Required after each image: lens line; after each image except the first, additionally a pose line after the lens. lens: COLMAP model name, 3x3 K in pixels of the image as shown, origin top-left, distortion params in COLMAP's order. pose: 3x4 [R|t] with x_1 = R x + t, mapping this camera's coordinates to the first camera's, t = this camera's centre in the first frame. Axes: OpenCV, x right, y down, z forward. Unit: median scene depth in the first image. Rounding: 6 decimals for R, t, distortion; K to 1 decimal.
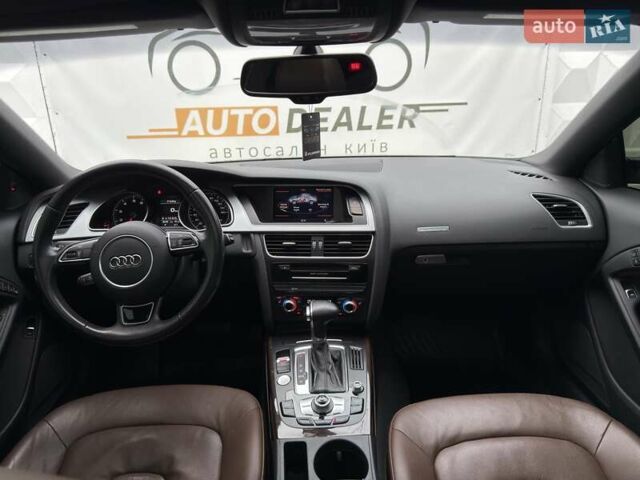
lens RADIAL K [[447.8, 0, 320.1], [0, 447.8, 237.1], [0, 0, 1]] dist [0.086973, -0.147296]
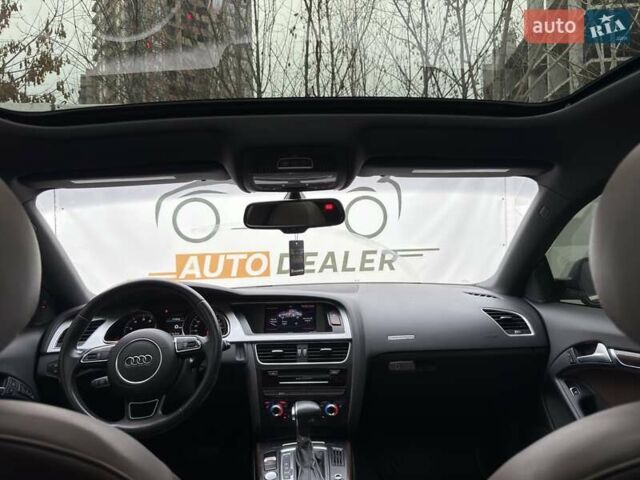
lens RADIAL K [[447.8, 0, 320.1], [0, 447.8, 237.1], [0, 0, 1]] dist [0.086973, -0.147296]
pose [[0.999706, -0.005074, 0.023713, 0.014599], [0.012473, 0.946179, -0.323404, 0.118161], [-0.020796, 0.323605, 0.945964, -0.199645]]
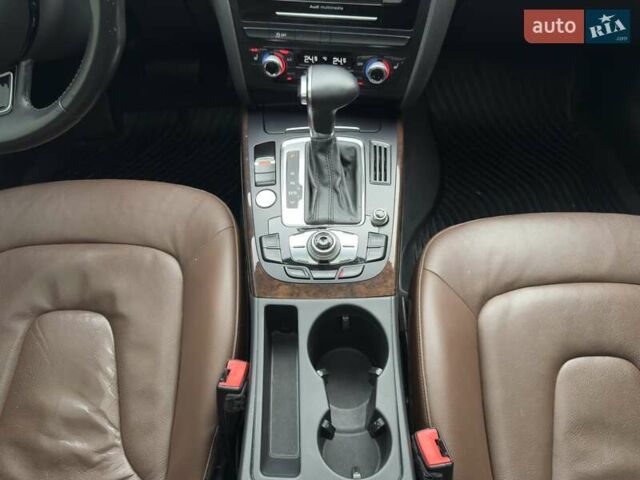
lens RADIAL K [[447.8, 0, 320.1], [0, 447.8, 237.1], [0, 0, 1]] dist [0.086973, -0.147296]
pose [[0.999483, 0.031966, -0.003436, 0.001410], [-0.023619, 0.802573, 0.596087, -0.020501], [0.021812, -0.595697, 0.802913, 0.423347]]
